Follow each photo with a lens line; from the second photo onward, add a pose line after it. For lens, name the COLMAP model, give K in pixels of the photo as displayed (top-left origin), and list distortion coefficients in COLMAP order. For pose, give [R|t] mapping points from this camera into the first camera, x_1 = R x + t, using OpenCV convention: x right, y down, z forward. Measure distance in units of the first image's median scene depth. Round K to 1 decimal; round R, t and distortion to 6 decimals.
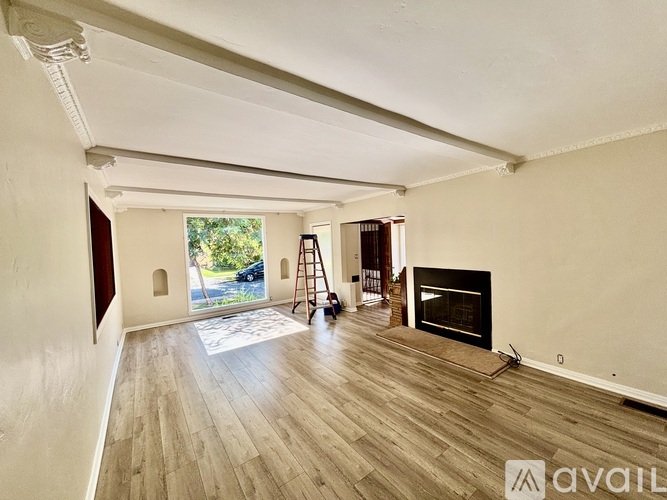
lens RADIAL K [[267.7, 0, 333.1], [0, 267.7, 252.9], [0, 0, 1]] dist [0.003549, 0.001115]
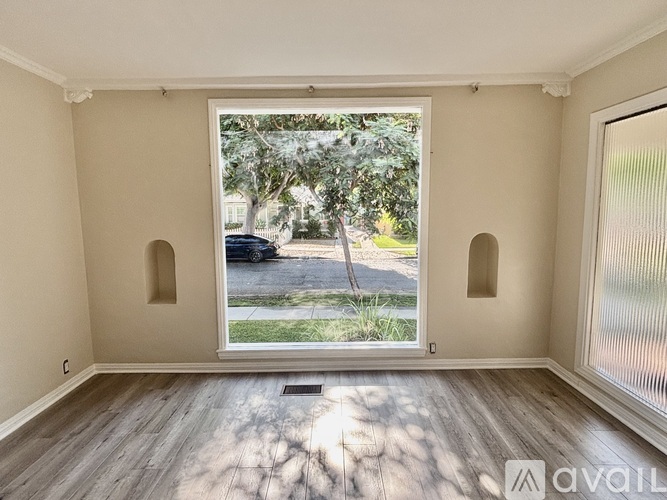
lens RADIAL K [[368.7, 0, 329.0], [0, 368.7, 249.0], [0, 0, 1]] dist [0.004267, -0.001168]
pose [[0.812164, 0.094089, -0.575792, -0.162114], [-0.042071, 0.993786, 0.103051, 0.005193], [0.581910, -0.059470, 0.811076, 1.106098]]
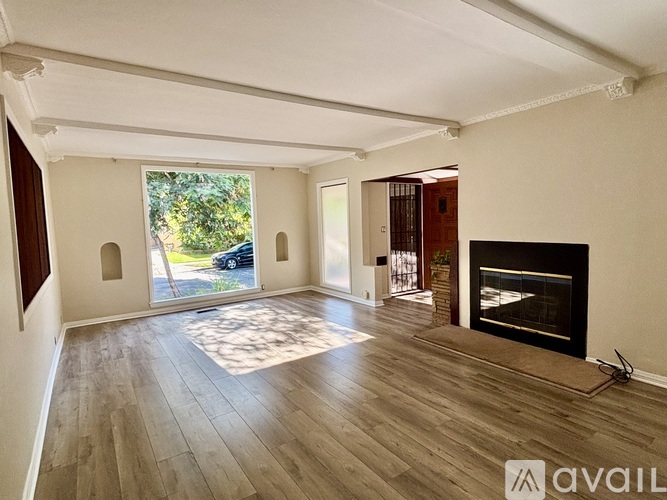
lens RADIAL K [[368.7, 0, 333.0], [0, 368.7, 249.6], [0, 0, 1]] dist [0.004267, -0.001168]
pose [[0.999481, 0.010785, -0.030354, -0.030296], [-0.009422, 0.998956, 0.044701, 0.045377], [0.030804, -0.044391, 0.998539, 0.045513]]
